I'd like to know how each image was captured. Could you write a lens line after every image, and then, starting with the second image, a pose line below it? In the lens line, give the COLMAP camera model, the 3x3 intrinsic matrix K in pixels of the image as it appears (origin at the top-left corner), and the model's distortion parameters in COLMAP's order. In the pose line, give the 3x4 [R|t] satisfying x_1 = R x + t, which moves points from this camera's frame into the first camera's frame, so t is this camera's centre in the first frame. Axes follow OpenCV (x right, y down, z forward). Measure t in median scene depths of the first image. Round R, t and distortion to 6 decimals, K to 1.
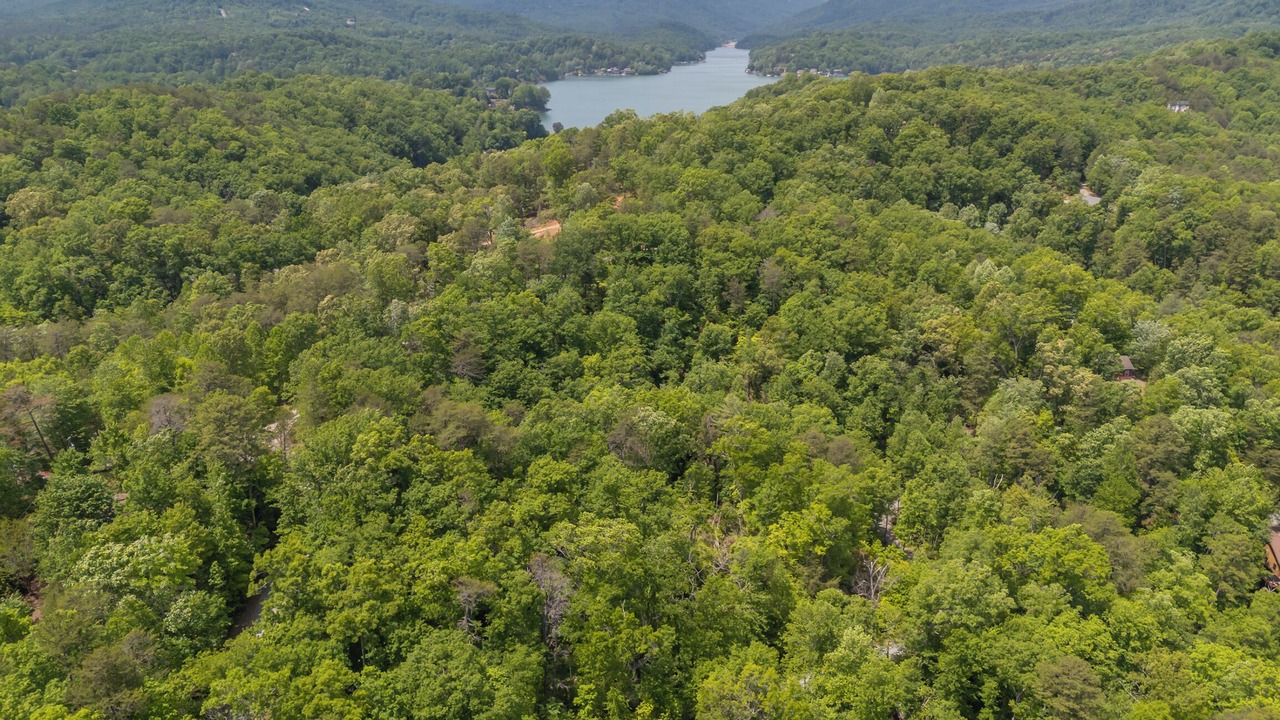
lens RADIAL K [[931.5, 0, 638.0], [0, 931.5, 354.6], [0, 0, 1]] dist [0.108321, -0.092087]
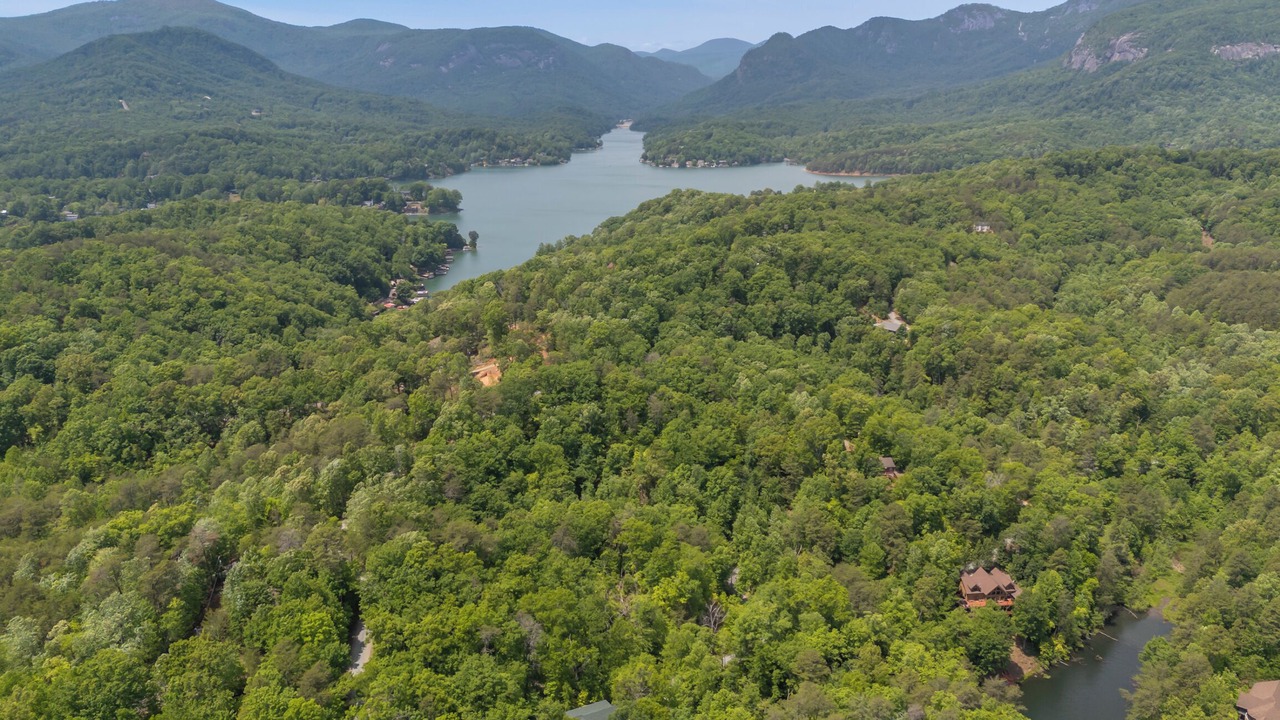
lens RADIAL K [[931.5, 0, 638.0], [0, 931.5, 354.6], [0, 0, 1]] dist [0.108321, -0.092087]
pose [[0.994417, -0.029916, 0.101194, -0.025377], [0.036531, 0.997271, -0.064163, -0.075694], [-0.098998, 0.067502, 0.992796, -0.415476]]
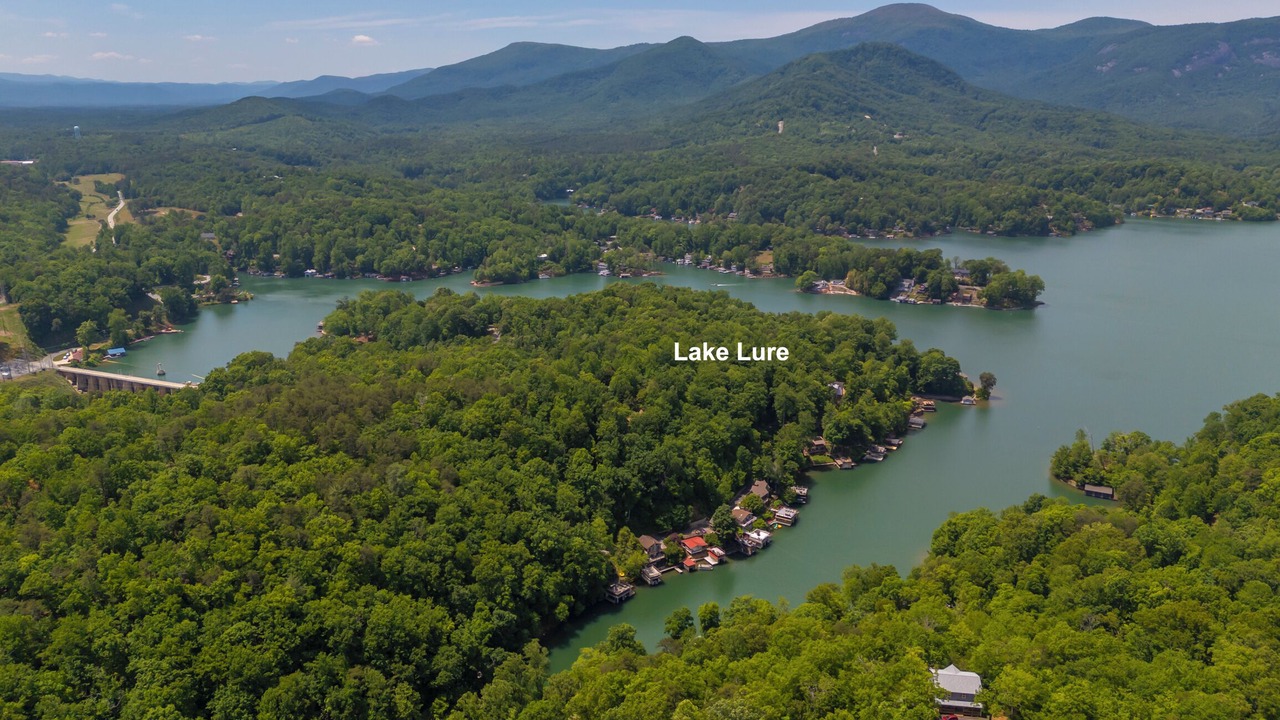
lens RADIAL K [[931.5, 0, 638.0], [0, 931.5, 354.6], [0, 0, 1]] dist [0.108321, -0.092087]
pose [[0.822818, 0.155942, -0.546491, 0.290396], [-0.192994, 0.981143, -0.010609, -0.701109], [0.534531, 0.114199, 0.837398, 0.890692]]
